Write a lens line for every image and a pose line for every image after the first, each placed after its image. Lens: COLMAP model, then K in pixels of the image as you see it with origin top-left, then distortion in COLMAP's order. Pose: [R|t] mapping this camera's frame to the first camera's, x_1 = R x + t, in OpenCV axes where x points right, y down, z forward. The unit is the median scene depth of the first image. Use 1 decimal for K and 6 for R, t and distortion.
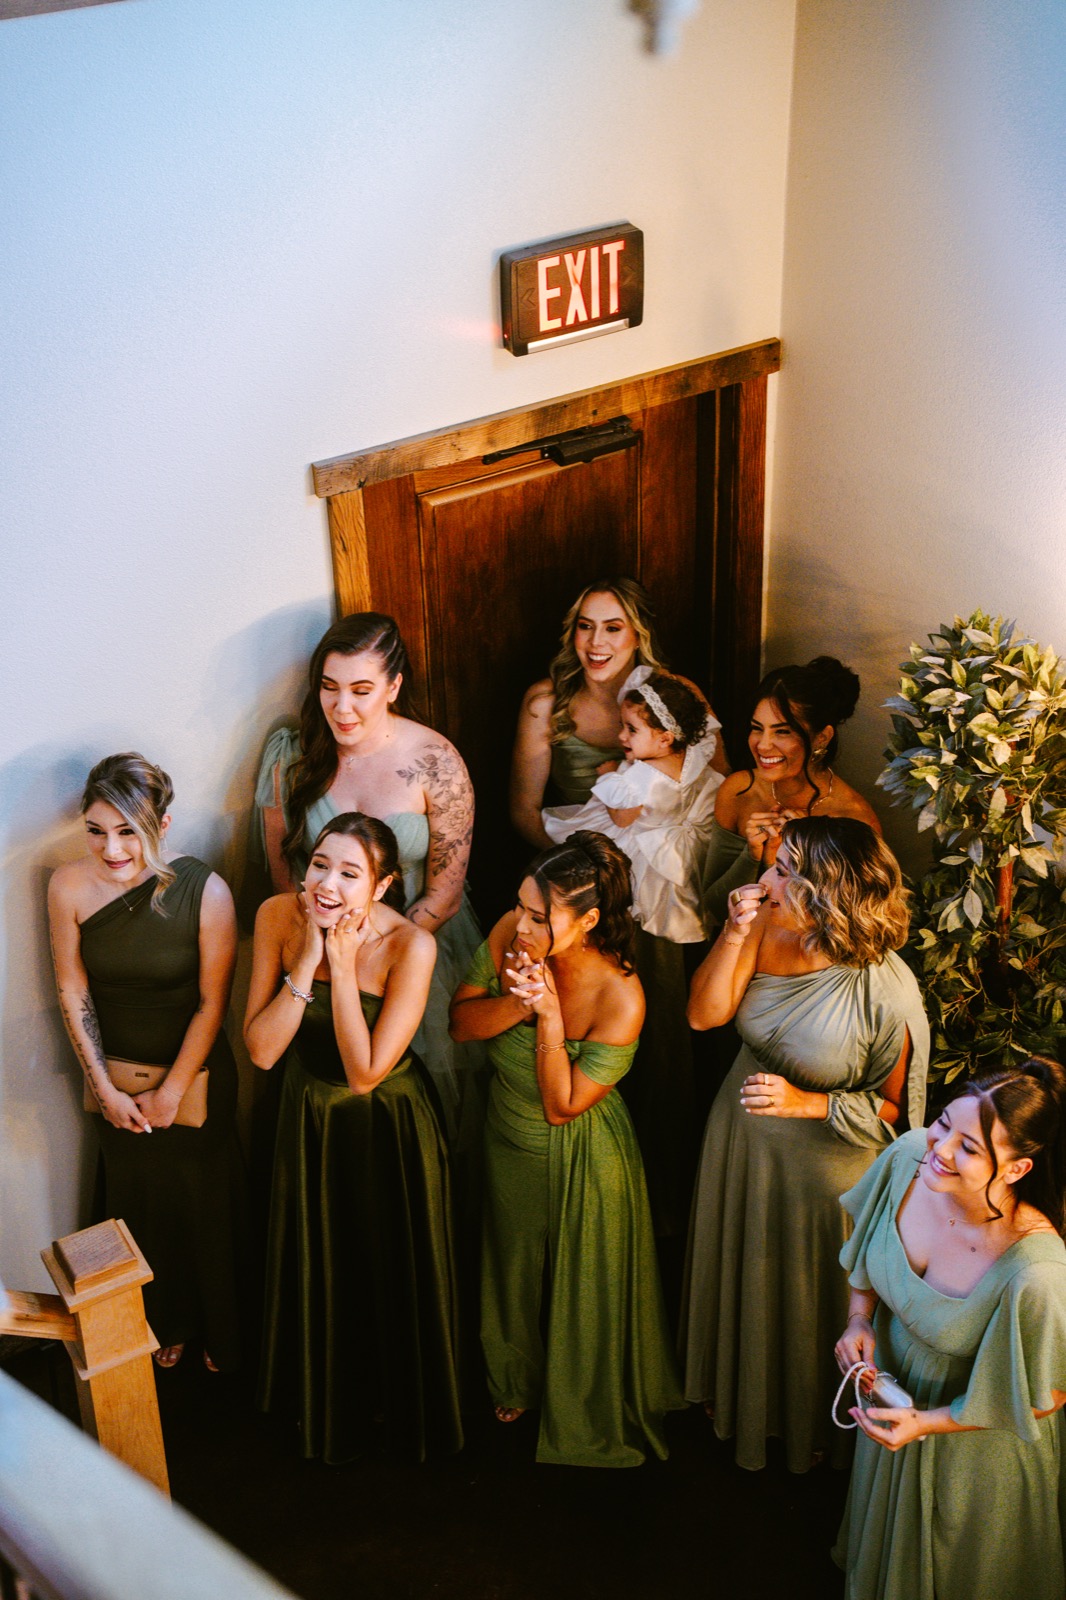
lens RADIAL K [[2428.4, 0, 533.0], [0, 2428.4, 800.0], [0, 0, 1]] dist [0.256131, -0.004701]
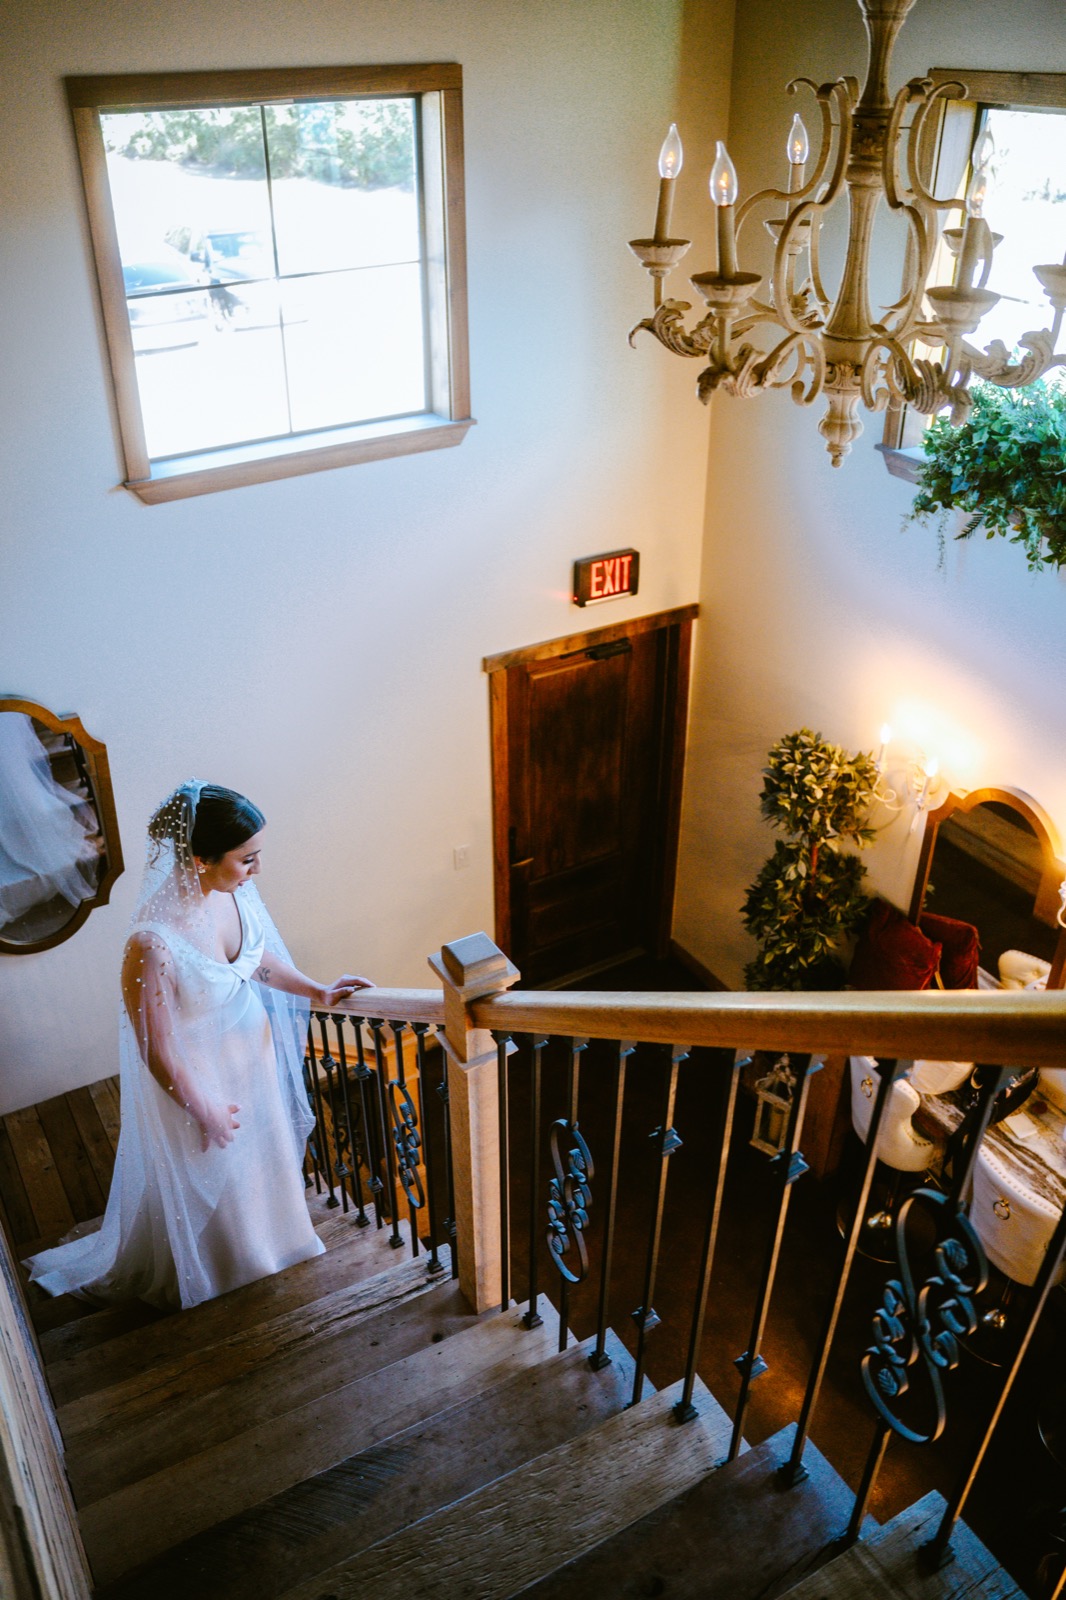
lens RADIAL K [[1317.1, 0, 509.5], [0, 1317.1, 793.2], [0, 0, 1]] dist [-0.195363, 0.185225]
pose [[0.999362, 0.003622, 0.035525, -0.107554], [-0.001609, 0.998400, -0.056517, 0.041224], [-0.035673, 0.056424, 0.997769, -0.111685]]
